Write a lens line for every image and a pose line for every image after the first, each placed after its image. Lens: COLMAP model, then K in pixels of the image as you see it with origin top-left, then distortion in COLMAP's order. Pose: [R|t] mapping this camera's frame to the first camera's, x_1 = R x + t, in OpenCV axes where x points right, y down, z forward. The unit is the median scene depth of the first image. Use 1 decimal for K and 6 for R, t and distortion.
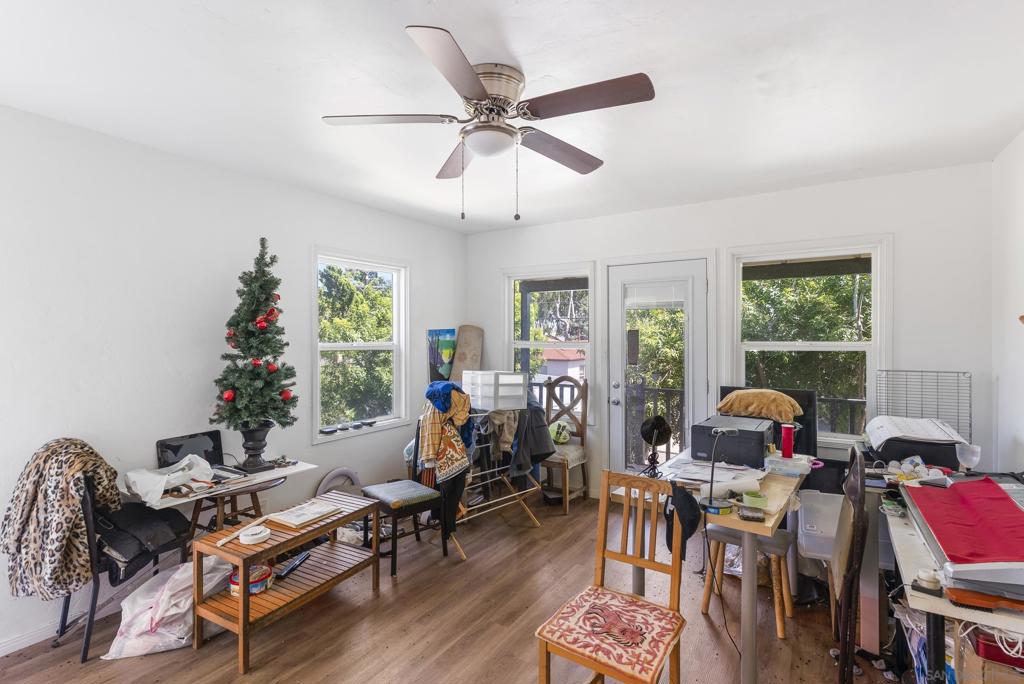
lens RADIAL K [[491.7, 0, 512.5], [0, 491.7, 339.5], [0, 0, 1]] dist [-0.001558, -0.000134]
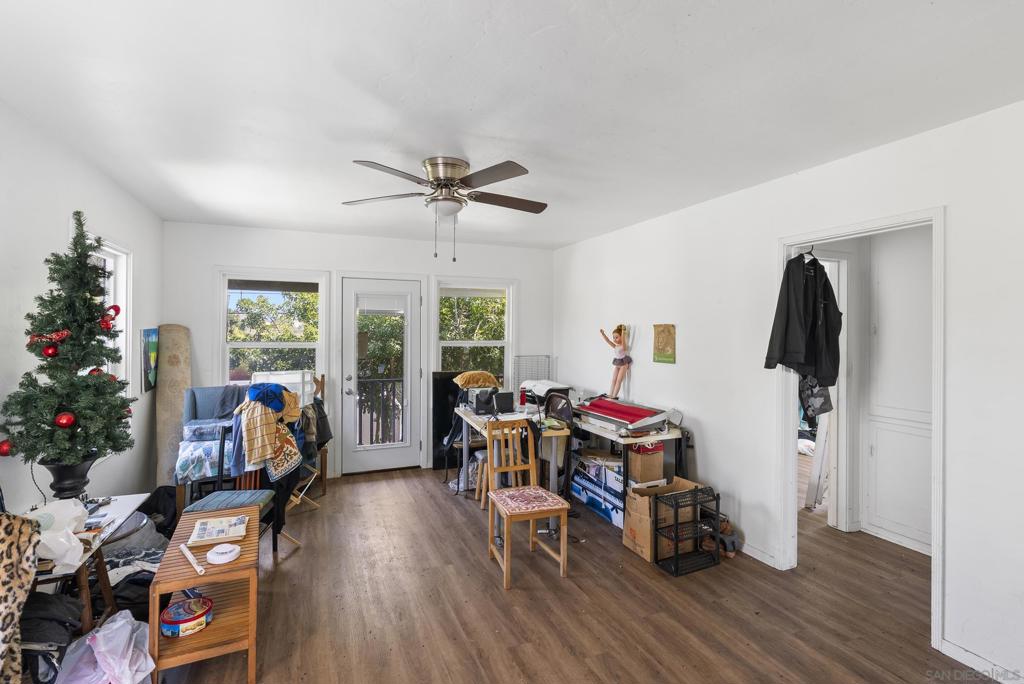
lens RADIAL K [[465.6, 0, 517.6], [0, 465.6, 336.9], [0, 0, 1]] dist [-0.010430, 0.000681]
pose [[0.569325, -0.002811, 0.822107, -0.711455], [0.001138, 0.999996, 0.002631, -0.013219], [-0.822111, -0.000562, 0.569326, 0.027842]]
